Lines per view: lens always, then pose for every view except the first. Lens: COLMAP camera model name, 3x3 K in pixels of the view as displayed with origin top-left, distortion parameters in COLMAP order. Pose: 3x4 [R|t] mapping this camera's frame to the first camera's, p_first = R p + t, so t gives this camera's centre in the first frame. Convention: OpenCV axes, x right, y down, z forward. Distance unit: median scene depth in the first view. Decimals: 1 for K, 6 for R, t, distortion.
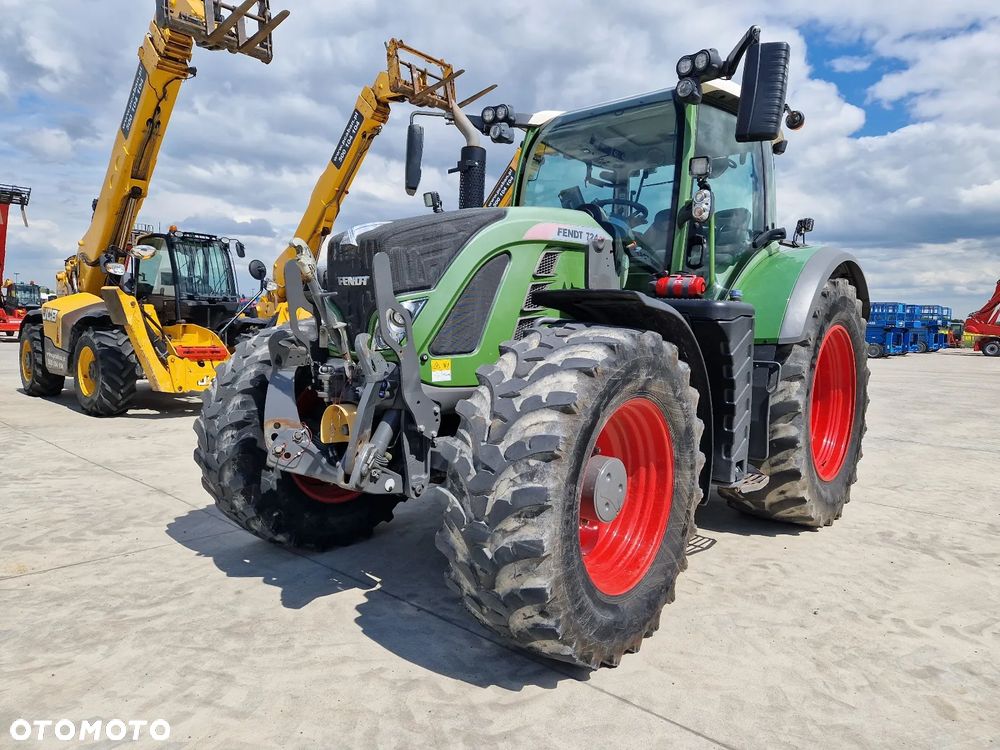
lens RADIAL K [[663.1, 0, 507.4], [0, 663.1, 363.1], [0, 0, 1]] dist [0.070968, -0.052877]
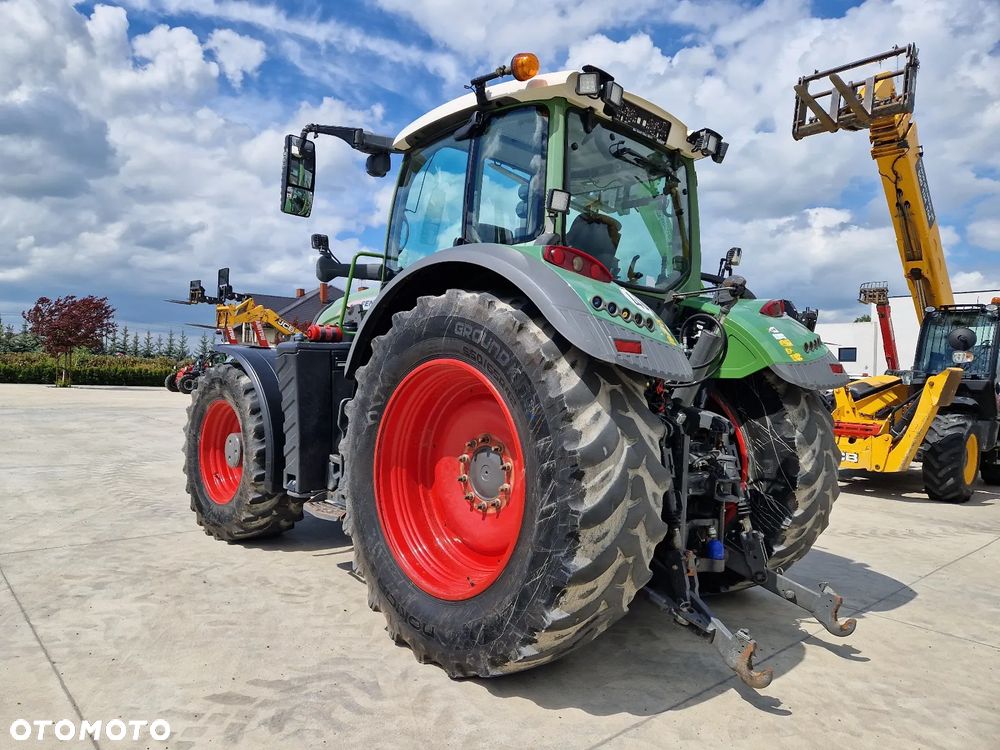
lens RADIAL K [[663.1, 0, 482.3], [0, 663.1, 367.4], [0, 0, 1]] dist [0.070968, -0.052877]
pose [[-0.119496, -0.046383, -0.991751, 1.401030], [-0.104824, 0.993914, -0.033854, -0.036303], [0.987285, 0.099913, -0.123631, 1.370726]]
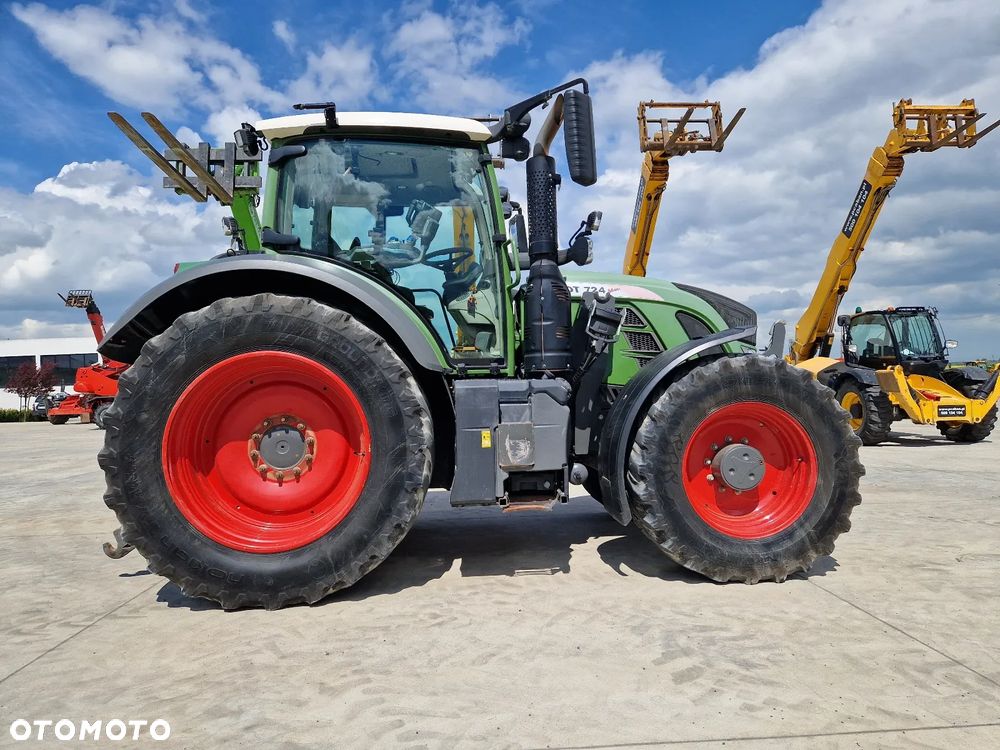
lens RADIAL K [[663.1, 0, 505.8], [0, 663.1, 375.6], [0, 0, 1]] dist [0.070968, -0.052877]
pose [[0.707799, -0.065263, -0.703392, 1.097298], [0.008857, 0.996465, -0.083543, 0.057488], [0.706358, 0.052902, 0.705875, 0.420886]]
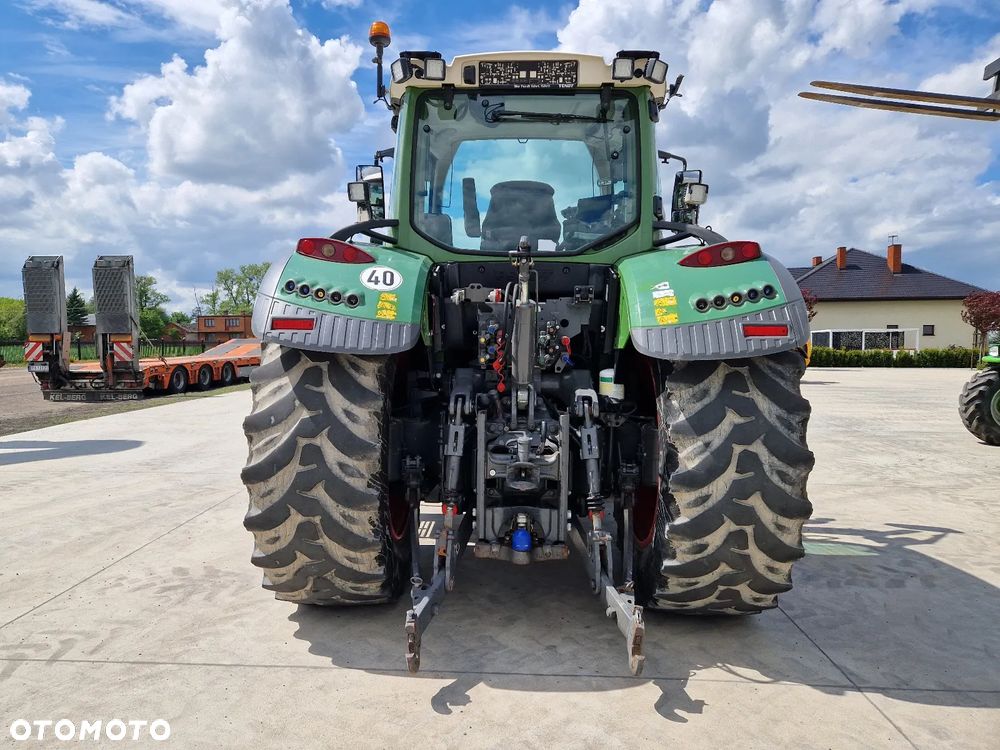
lens RADIAL K [[663.1, 0, 486.6], [0, 663.1, 363.0], [0, 0, 1]] dist [0.070968, -0.052877]
pose [[-0.778278, -0.013037, -0.627784, 1.016883], [-0.067756, 0.995691, 0.063321, -0.118235], [0.624254, 0.091818, -0.775807, 2.155710]]
